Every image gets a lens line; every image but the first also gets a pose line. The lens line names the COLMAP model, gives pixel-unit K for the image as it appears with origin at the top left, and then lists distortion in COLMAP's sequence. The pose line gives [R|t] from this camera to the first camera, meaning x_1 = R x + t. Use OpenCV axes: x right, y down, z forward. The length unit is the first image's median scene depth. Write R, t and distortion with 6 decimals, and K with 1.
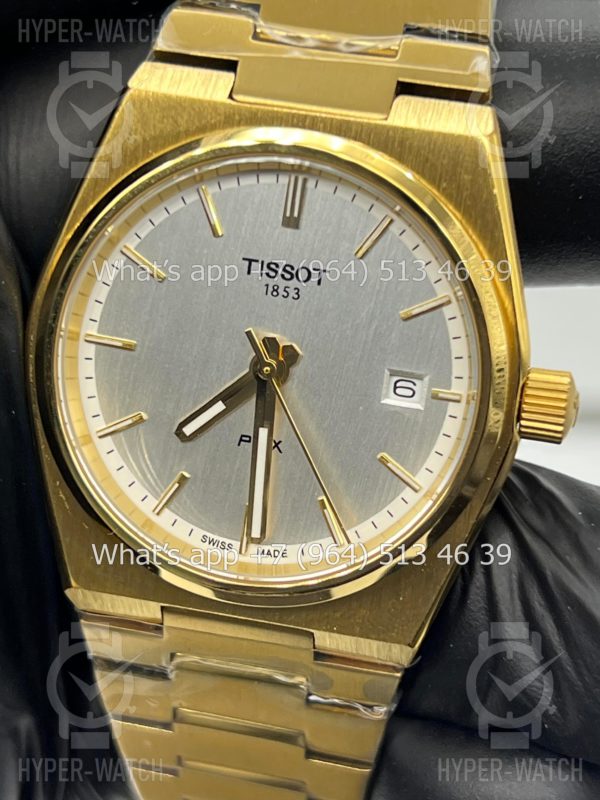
lens RADIAL K [[1831.3, 0, 300.1], [0, 1831.3, 399.7], [0, 0, 1]] dist [0.252557, 0.000000]
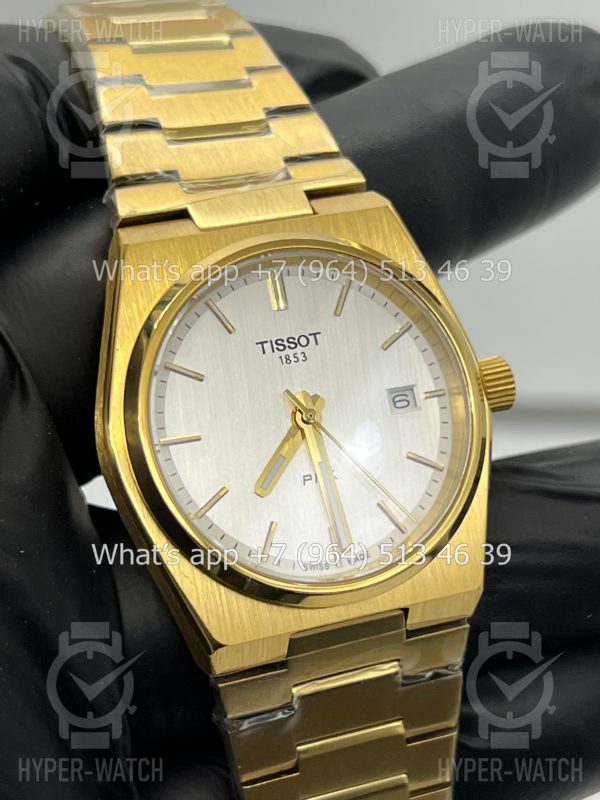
lens RADIAL K [[1831.3, 0, 295.6], [0, 1831.3, 403.1], [0, 0, 1]] dist [0.252557, 0.000000]
pose [[0.824815, -0.272249, 0.495540, -0.642193], [0.385824, 0.911685, -0.141316, 0.148323], [-0.413303, 0.307751, 0.857012, -0.076544]]
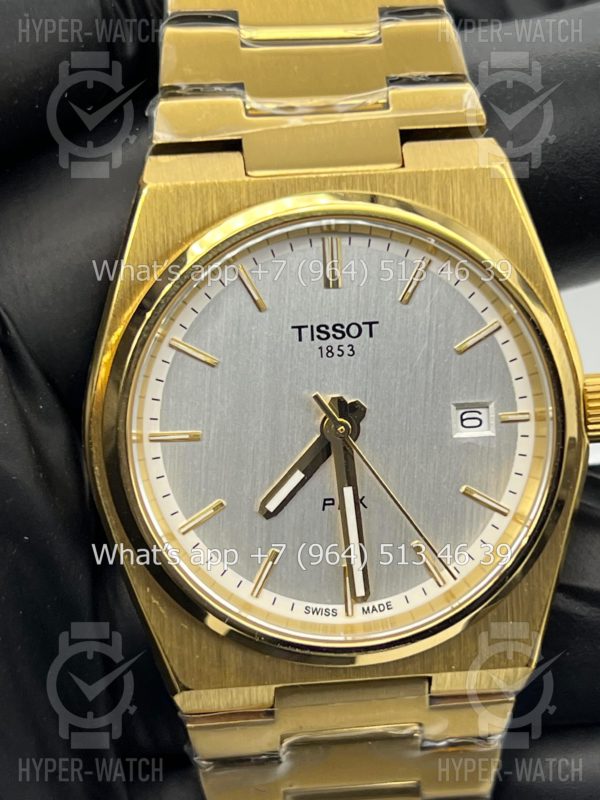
lens RADIAL K [[1831.3, 0, 300.3], [0, 1831.3, 399.7], [0, 0, 1]] dist [0.252557, 0.000000]
pose [[0.951846, -0.204726, 0.228204, -0.264306], [0.216040, 0.976052, -0.025475, -0.011358], [-0.217523, 0.073549, 0.973280, 0.021605]]
